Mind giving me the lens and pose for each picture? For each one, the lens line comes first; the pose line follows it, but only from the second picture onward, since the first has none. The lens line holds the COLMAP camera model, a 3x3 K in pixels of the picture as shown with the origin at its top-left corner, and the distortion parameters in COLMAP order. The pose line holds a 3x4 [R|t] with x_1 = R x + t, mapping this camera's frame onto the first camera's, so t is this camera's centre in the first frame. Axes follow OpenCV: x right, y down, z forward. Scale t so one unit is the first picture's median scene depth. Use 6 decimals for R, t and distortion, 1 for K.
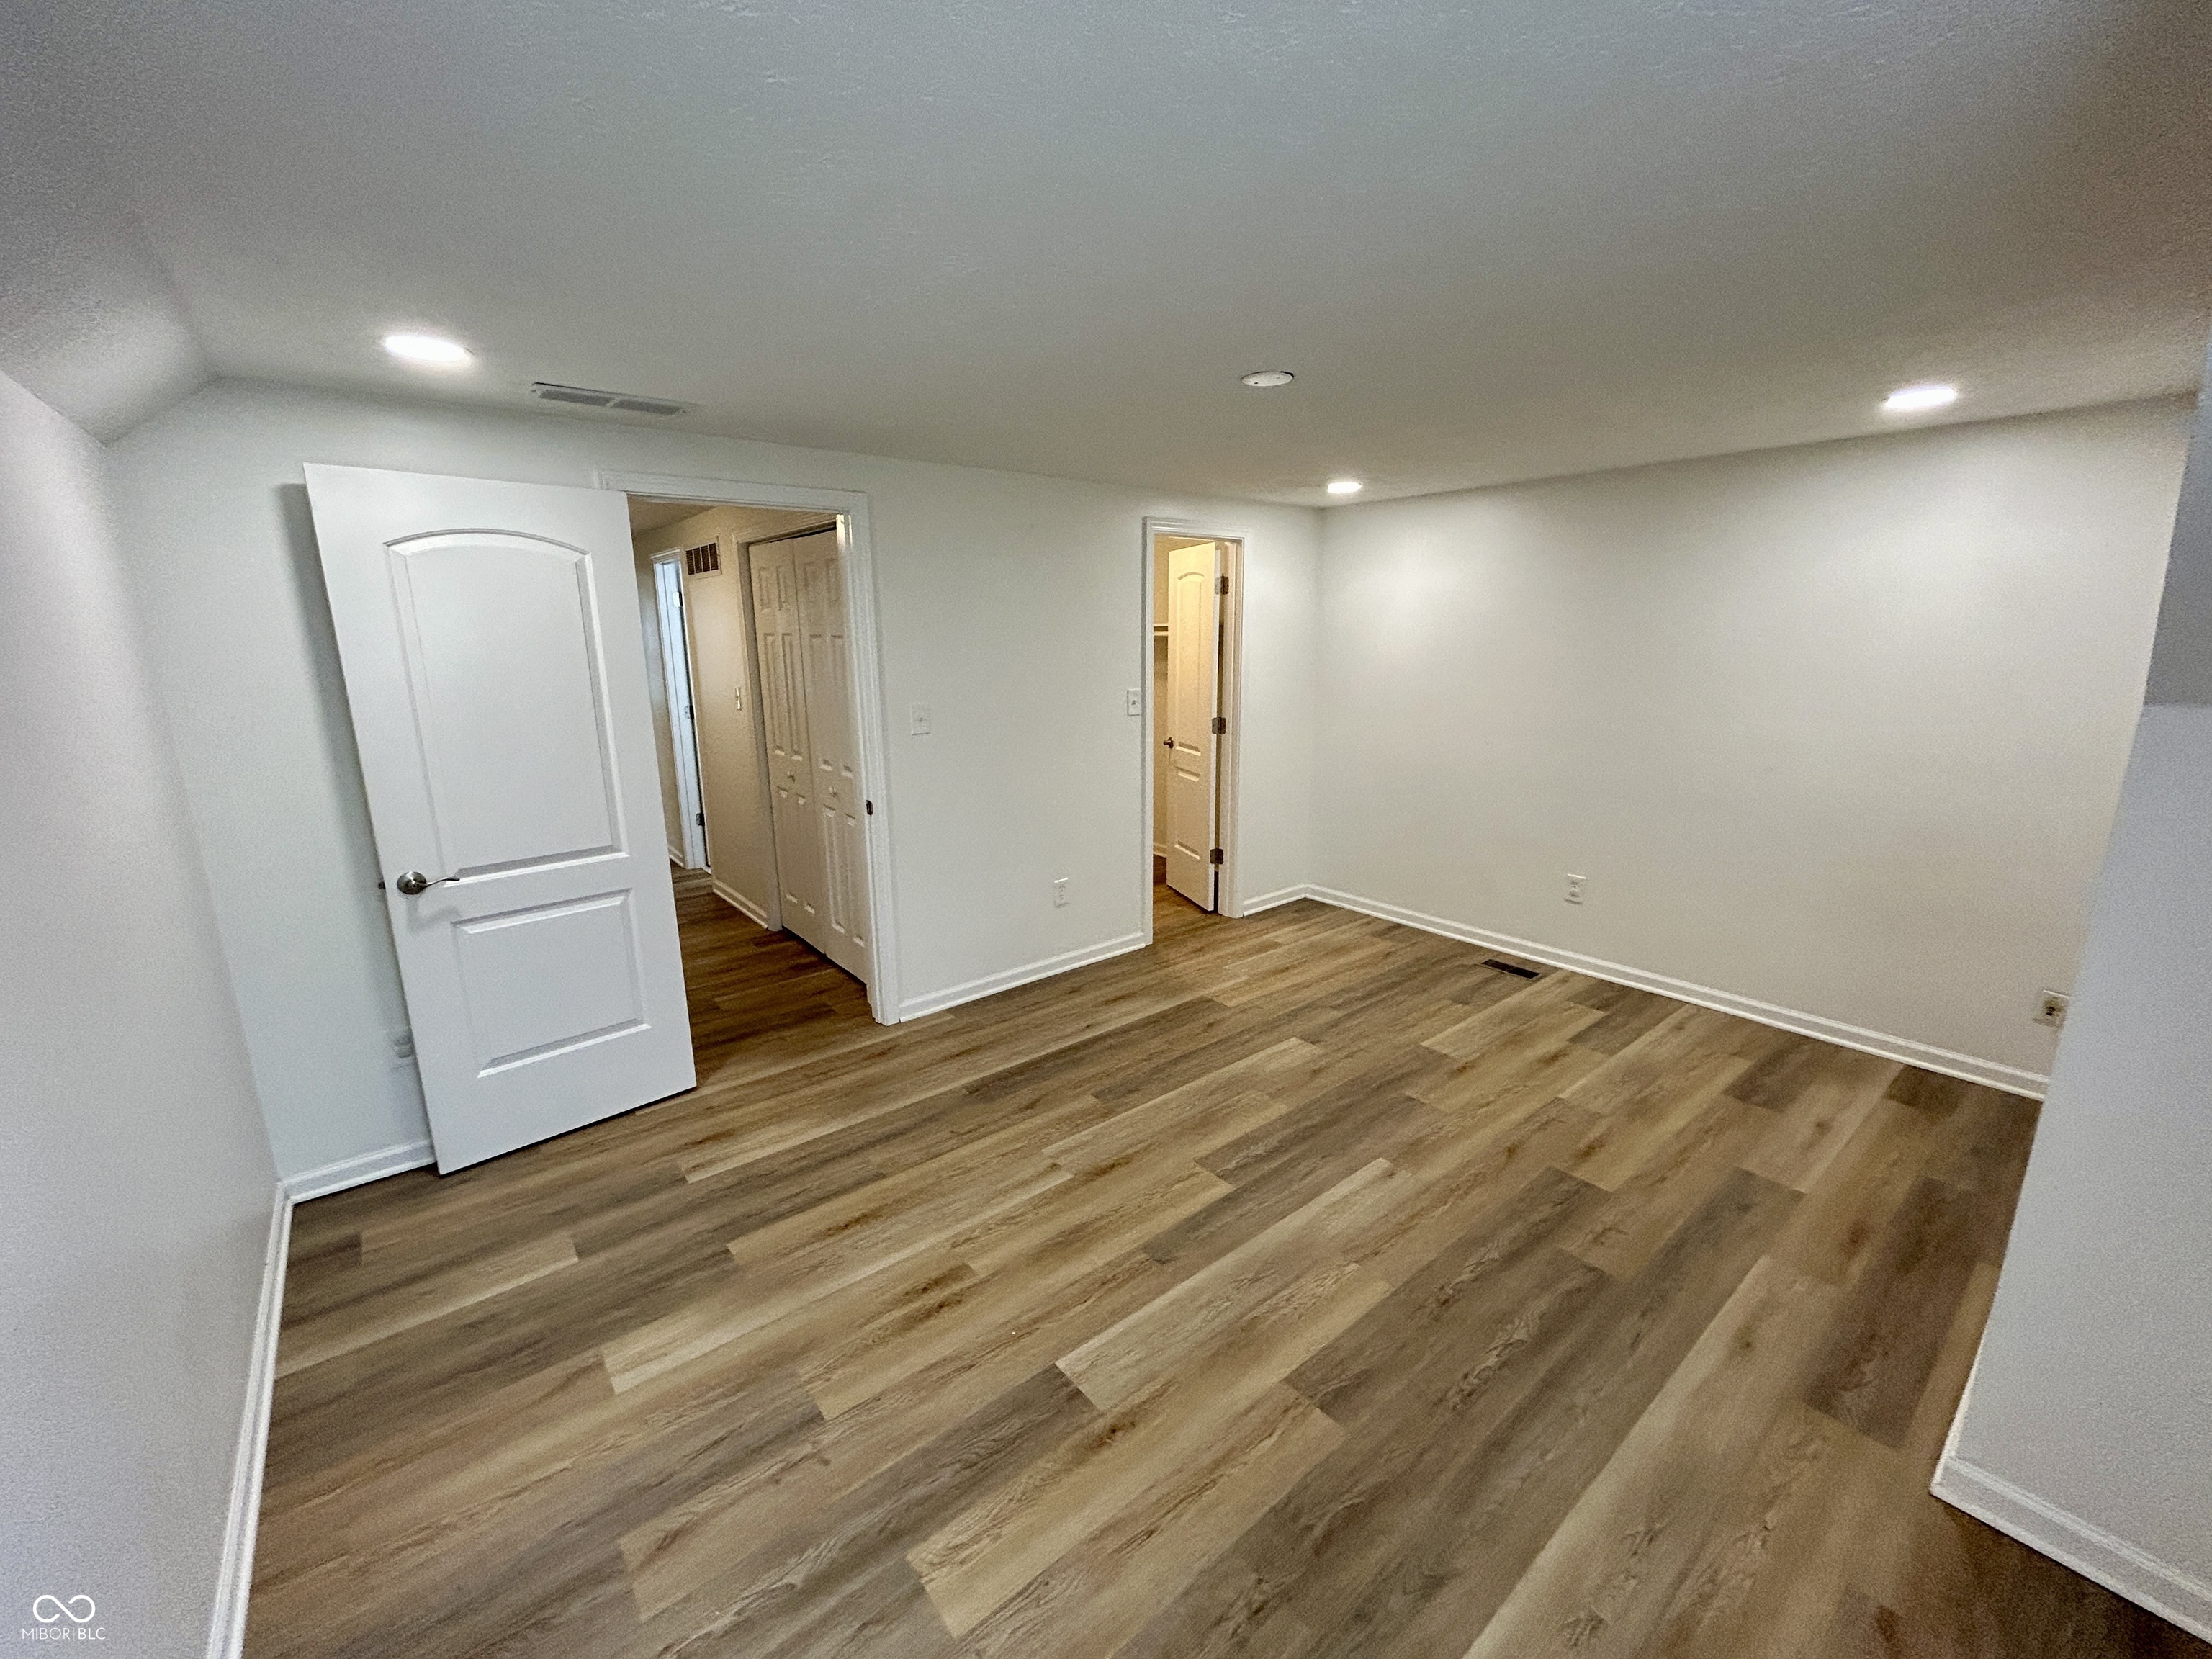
lens RADIAL K [[892.1, 0, 1106.0], [0, 892.1, 829.5], [0, 0, 1]] dist [-0.001899, 0.003081]
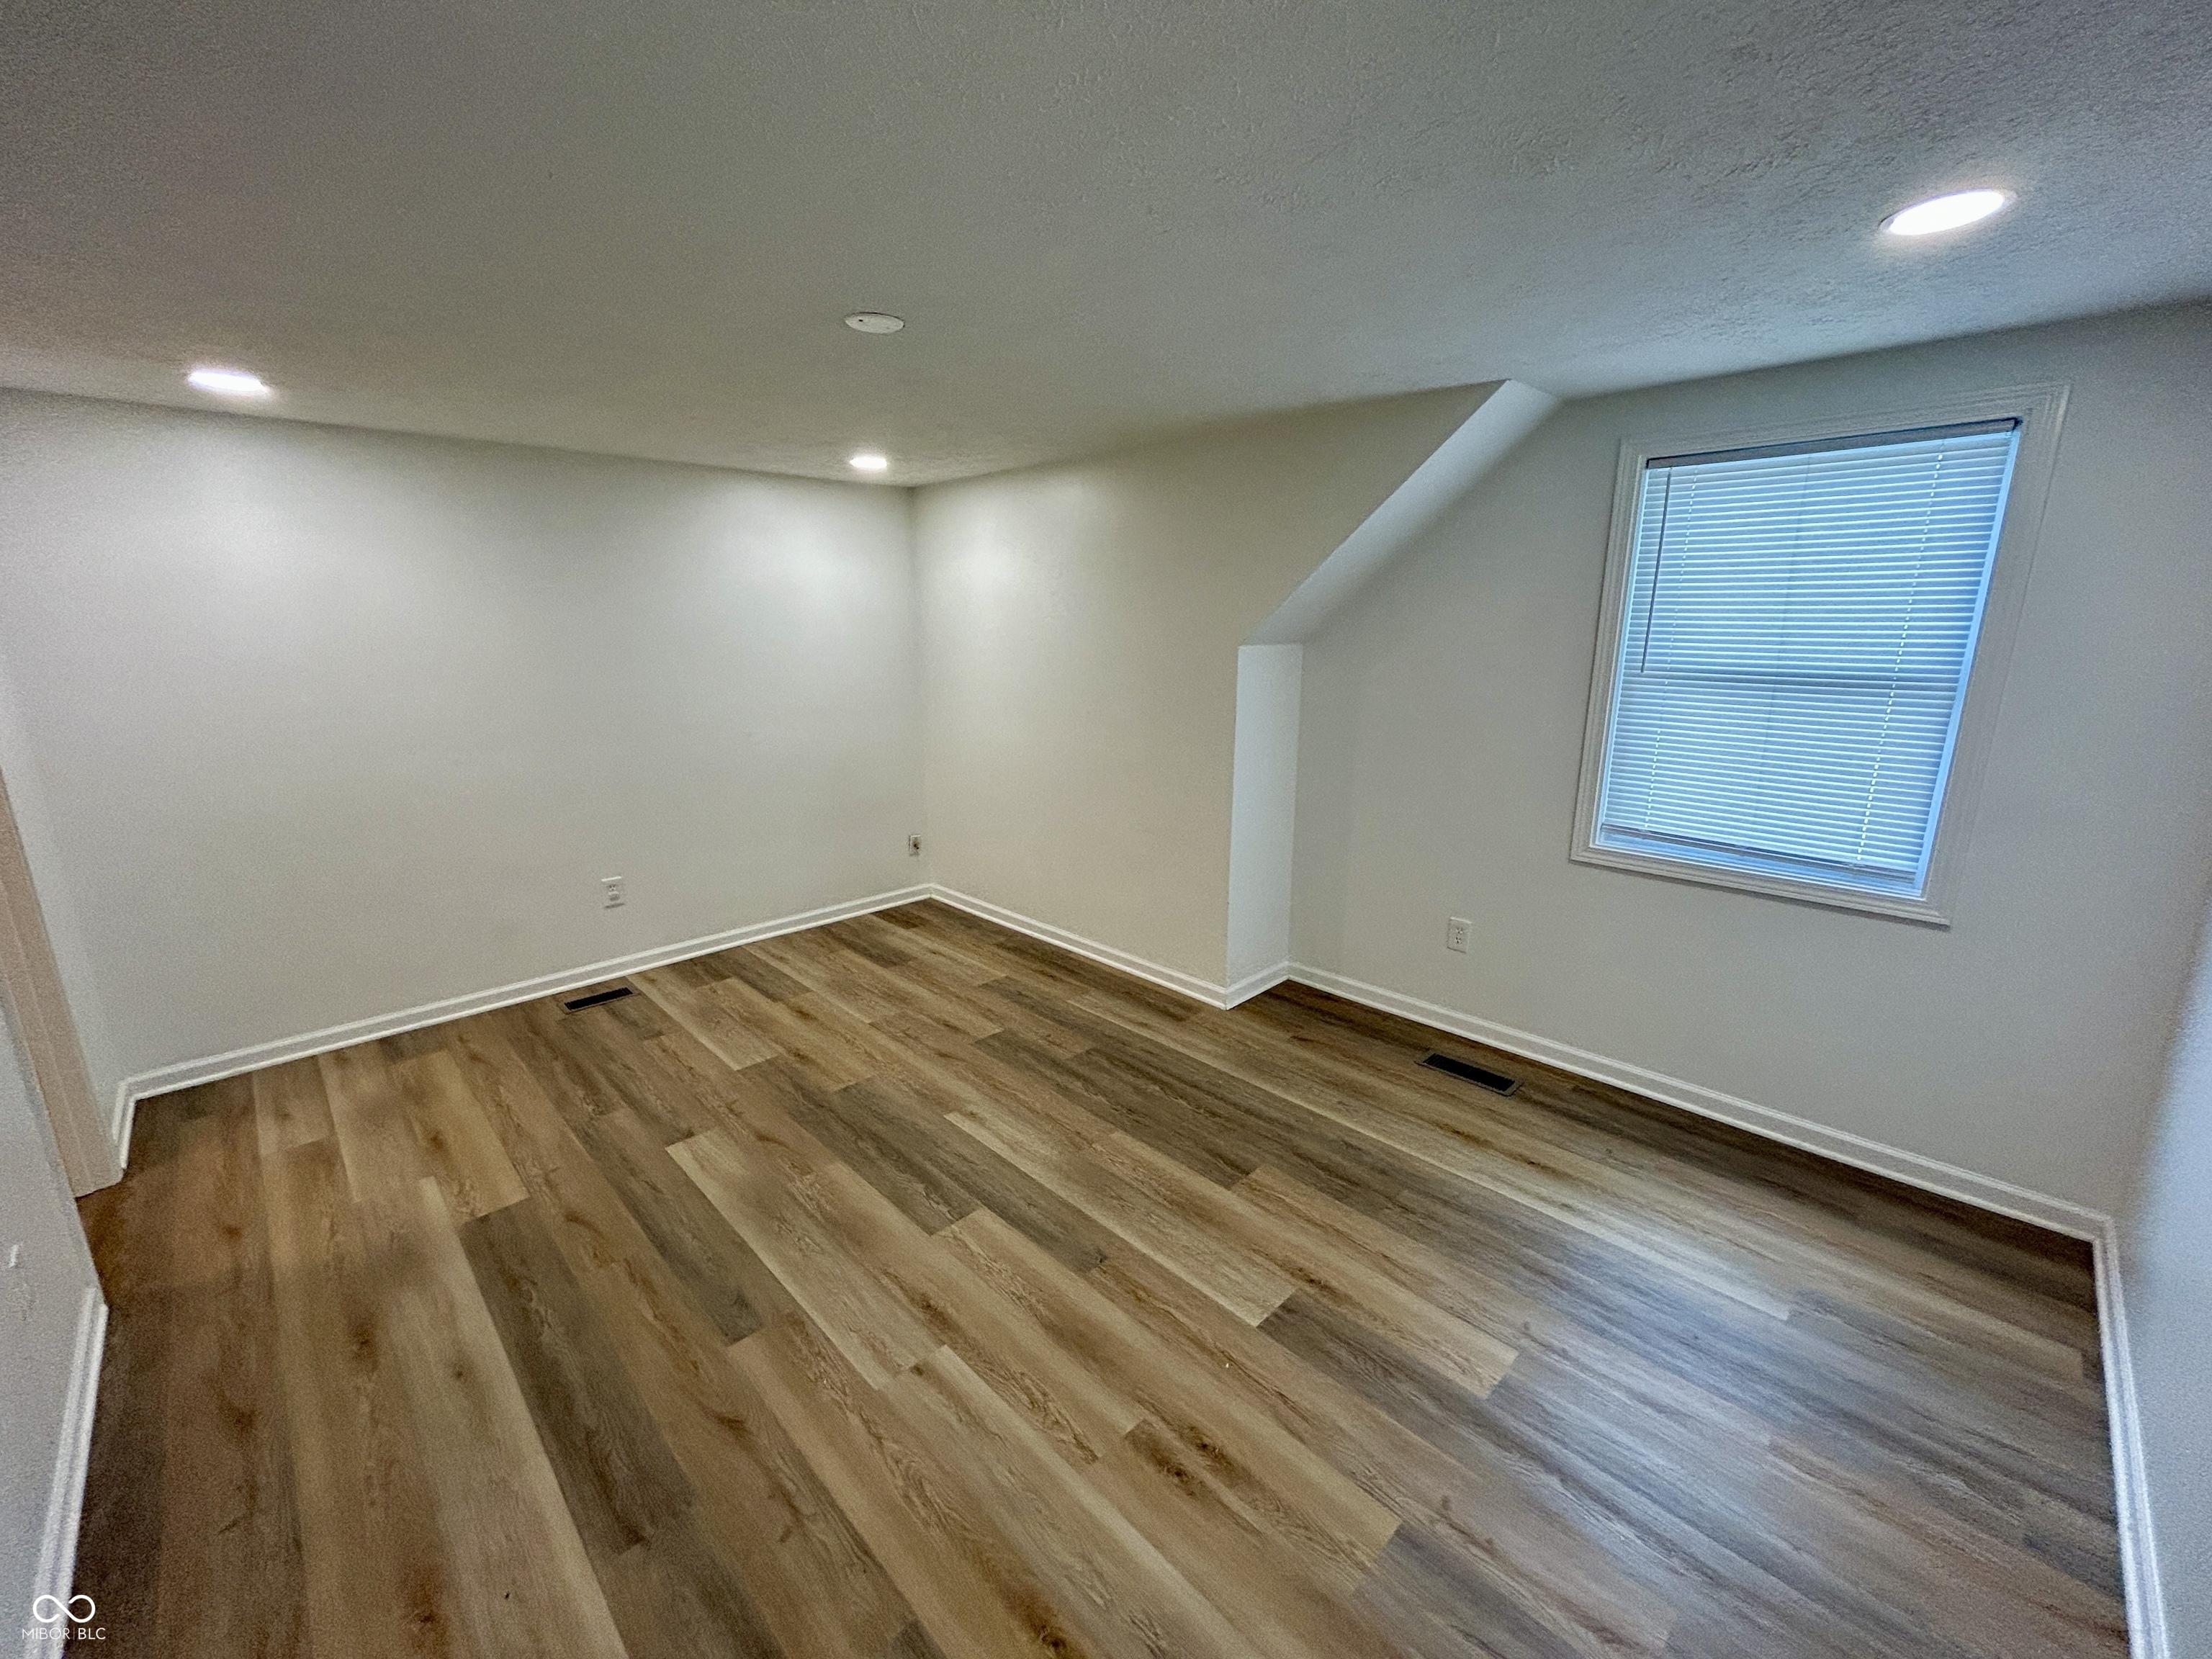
lens RADIAL K [[892.1, 0, 1106.0], [0, 892.1, 829.5], [0, 0, 1]] dist [-0.001899, 0.003081]
pose [[-0.093707, -0.221671, 0.970608, -0.588331], [0.222604, 0.945552, 0.237440, -0.142955], [-0.970395, 0.238312, -0.039260, 0.695267]]
